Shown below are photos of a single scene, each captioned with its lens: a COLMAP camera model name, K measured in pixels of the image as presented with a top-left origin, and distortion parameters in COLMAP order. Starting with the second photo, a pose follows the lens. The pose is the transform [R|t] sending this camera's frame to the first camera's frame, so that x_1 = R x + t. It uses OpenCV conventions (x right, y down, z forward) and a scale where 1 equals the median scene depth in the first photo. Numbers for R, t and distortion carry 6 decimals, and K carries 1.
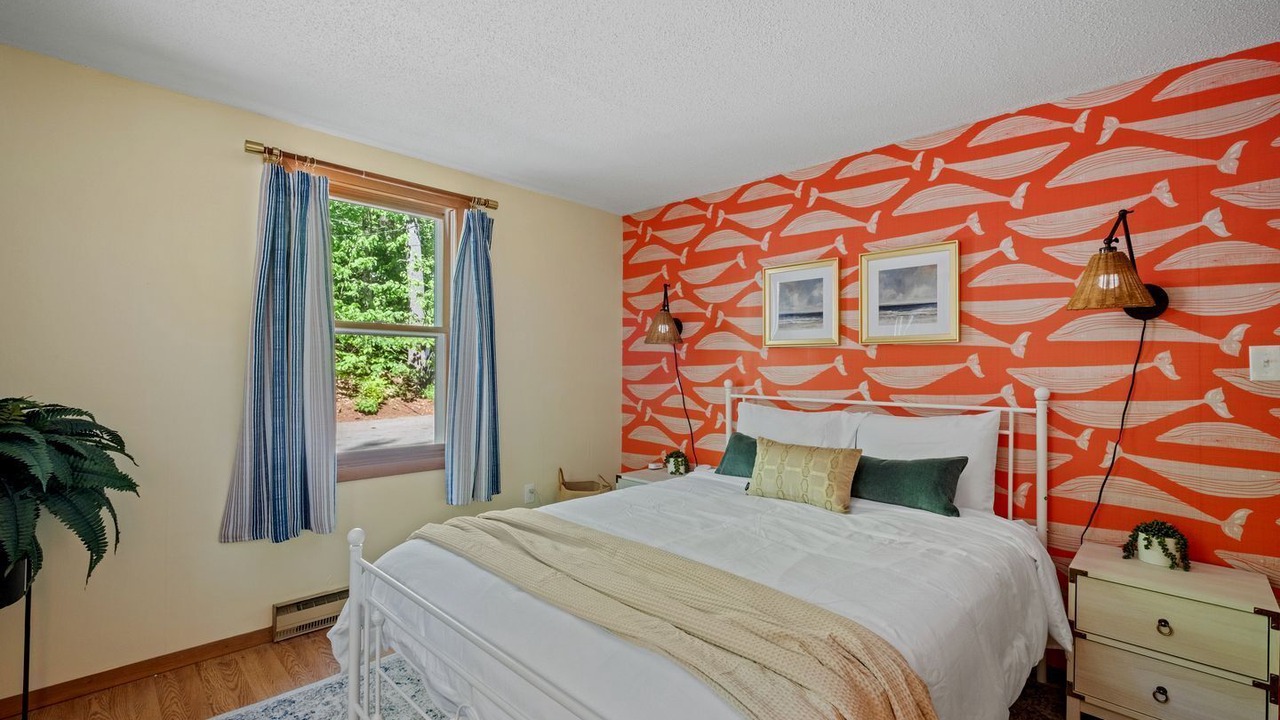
lens RADIAL K [[565.6, 0, 644.5], [0, 565.6, 356.8], [0, 0, 1]] dist [-0.003278, -0.000688]
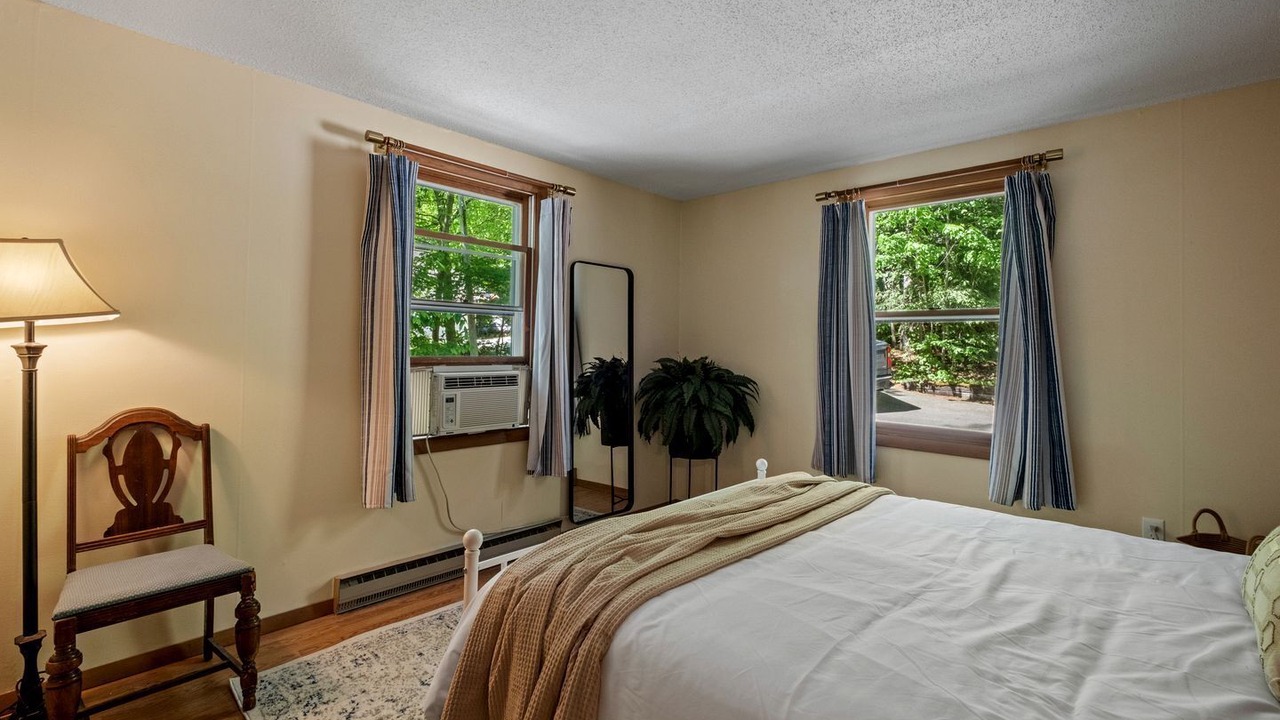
lens RADIAL K [[568.1, 0, 633.5], [0, 568.1, 331.7], [0, 0, 1]] dist [-0.001706, -0.000122]
pose [[0.012283, -0.032559, -0.999394, 0.746790], [0.006474, 0.999451, -0.032482, 0.016491], [0.999904, -0.006071, 0.012487, 0.508258]]
